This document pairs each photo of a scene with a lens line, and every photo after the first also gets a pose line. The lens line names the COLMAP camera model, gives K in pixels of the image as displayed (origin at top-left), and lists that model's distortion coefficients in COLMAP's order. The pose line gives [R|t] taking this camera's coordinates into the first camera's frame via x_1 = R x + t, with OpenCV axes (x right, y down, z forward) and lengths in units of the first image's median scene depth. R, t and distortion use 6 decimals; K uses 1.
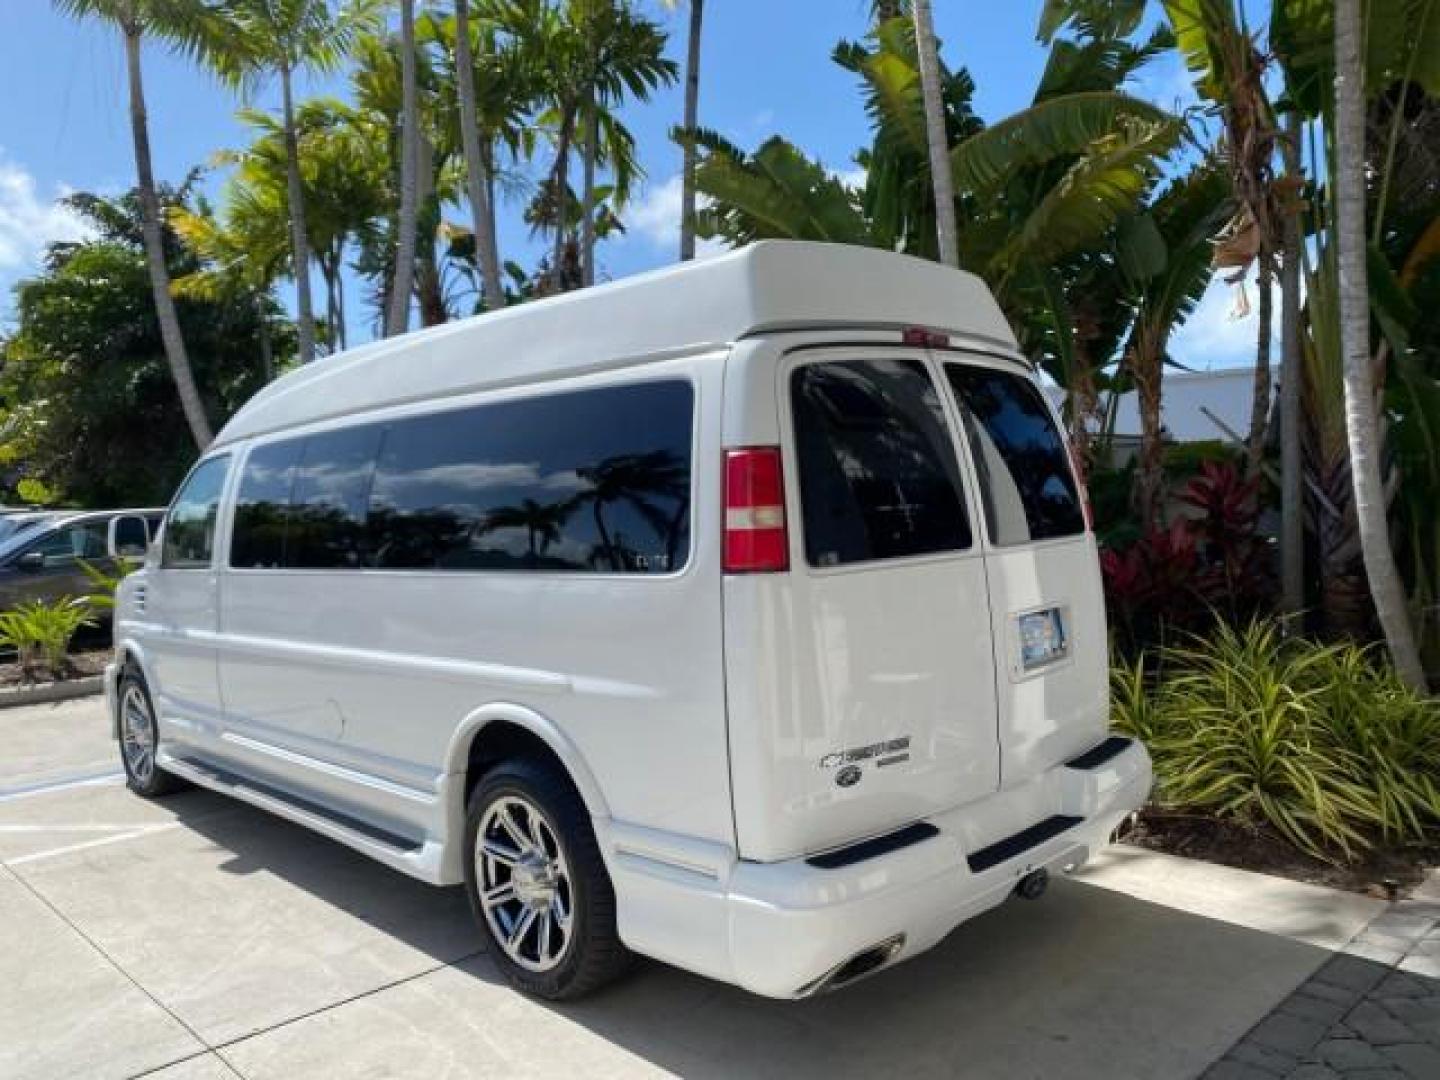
lens RADIAL K [[1095.9, 0, 718.1], [0, 1095.9, 537.9], [0, 0, 1]] dist [-0.002424, 0.003971]
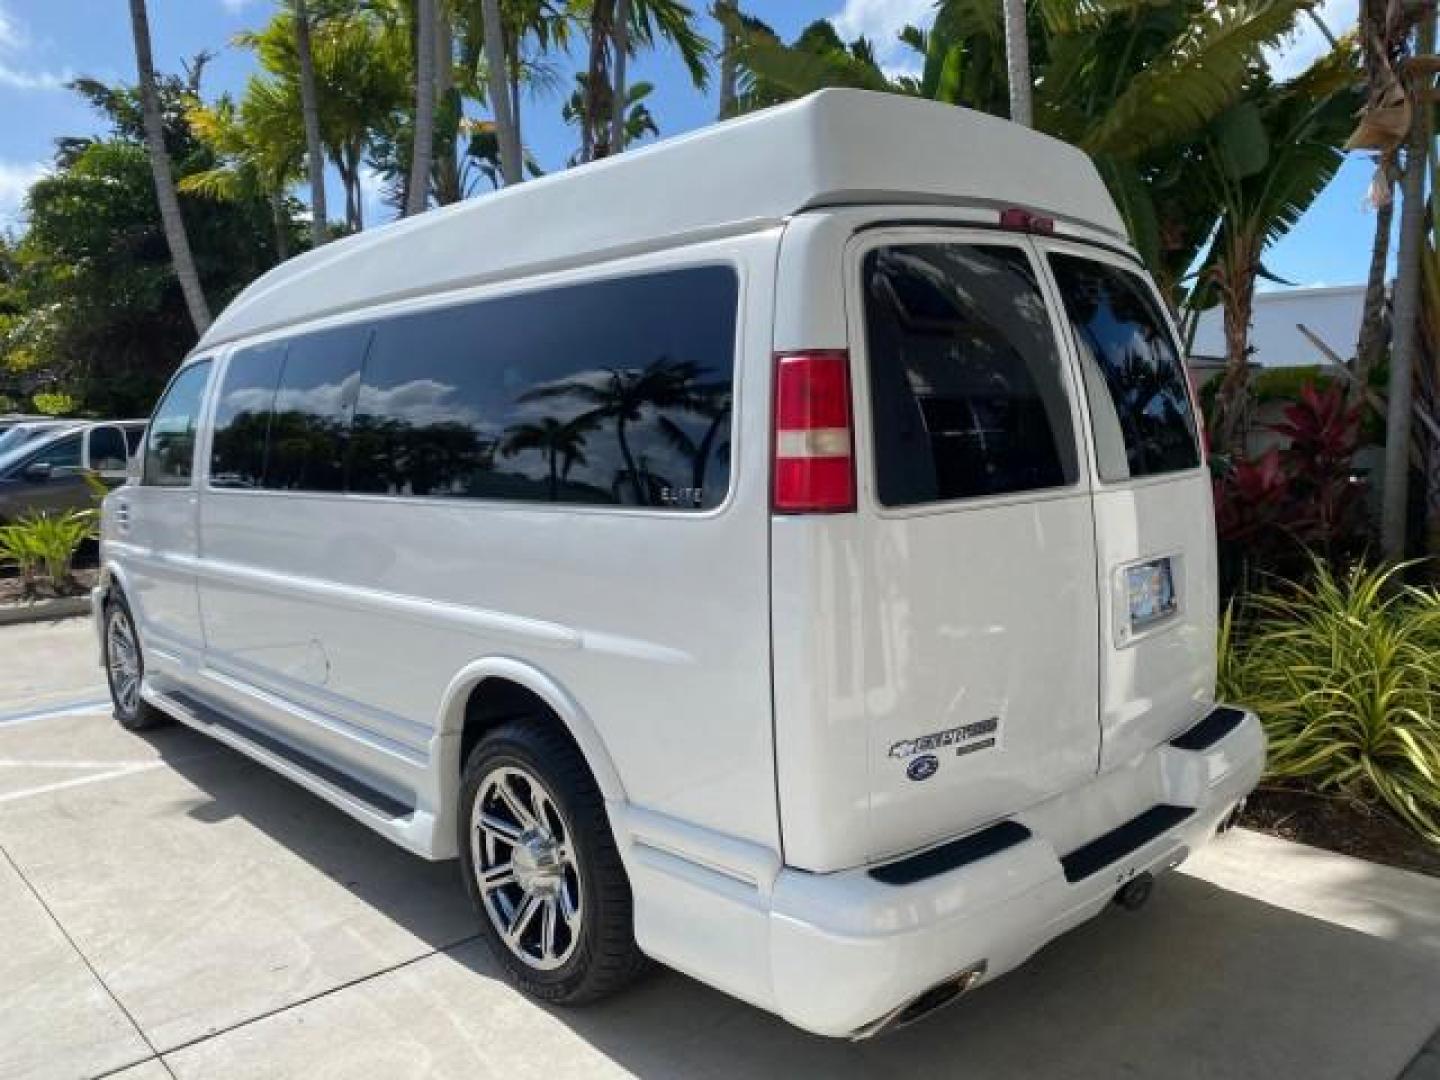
lens RADIAL K [[1102.8, 0, 721.0], [0, 1102.8, 535.0], [0, 0, 1]] dist [0.001878, -0.002935]
pose [[0.999553, 0.019733, -0.022447, -0.008243], [-0.018144, 0.997457, 0.068916, -0.003000], [0.023750, -0.068478, 0.997370, 0.120415]]
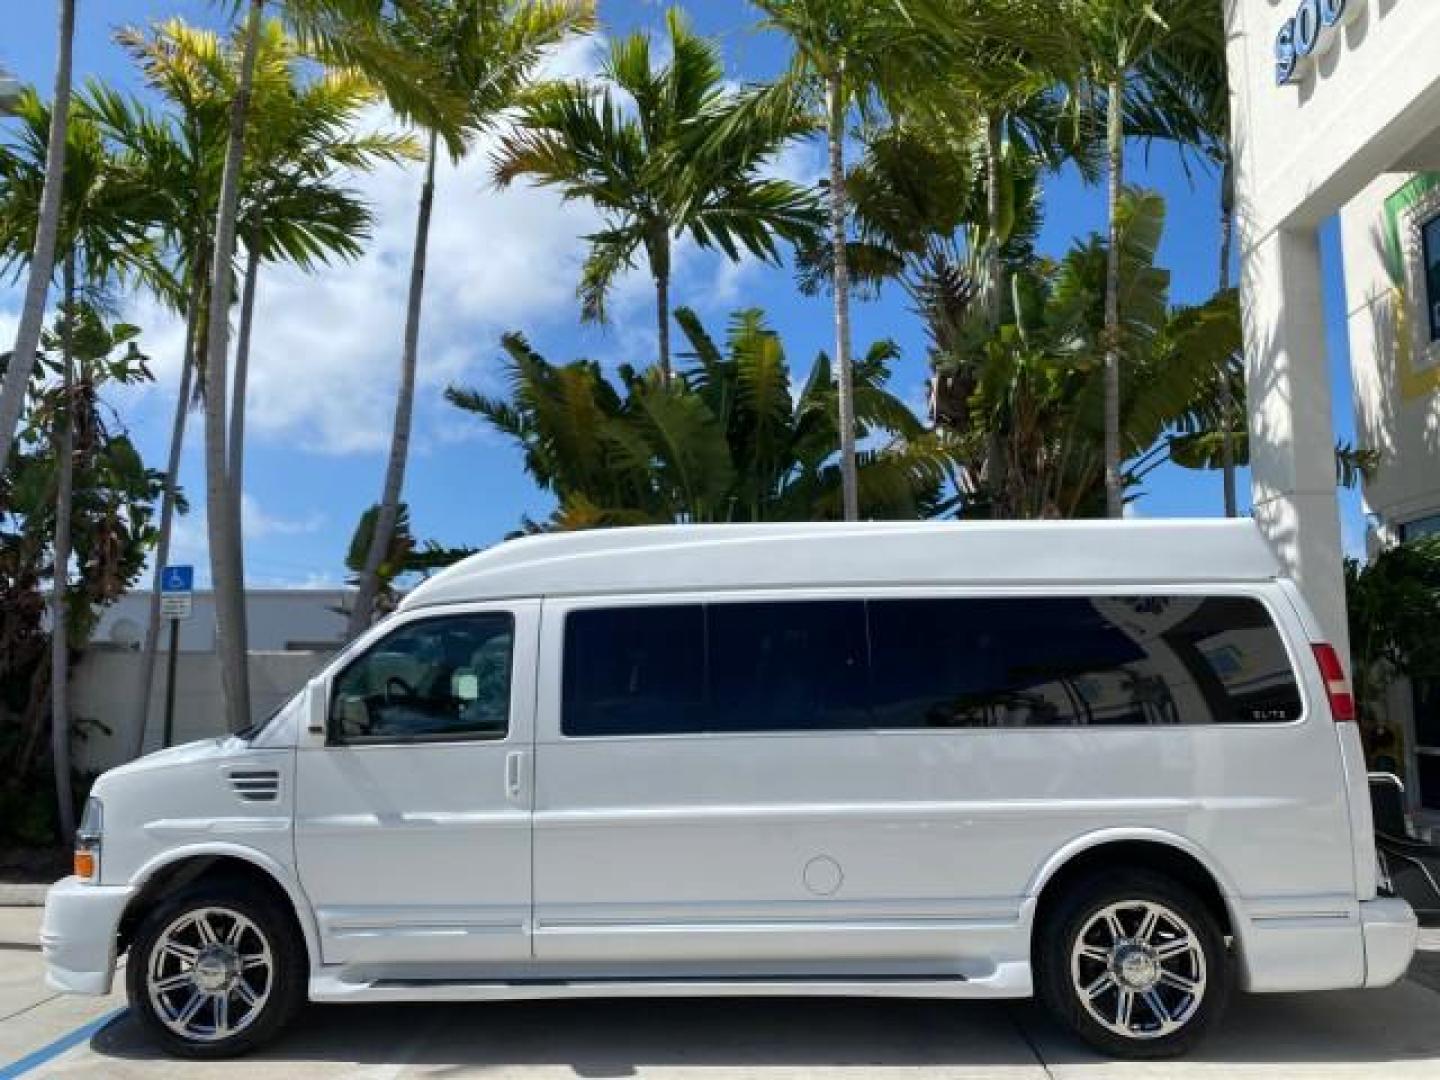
lens RADIAL K [[1102.8, 0, 721.0], [0, 1102.8, 535.0], [0, 0, 1]] dist [0.001878, -0.002935]
pose [[0.733666, 0.117422, 0.669288, -1.064081], [0.003611, 0.984269, -0.176642, 0.027716], [-0.679501, 0.132013, 0.721700, 0.234833]]
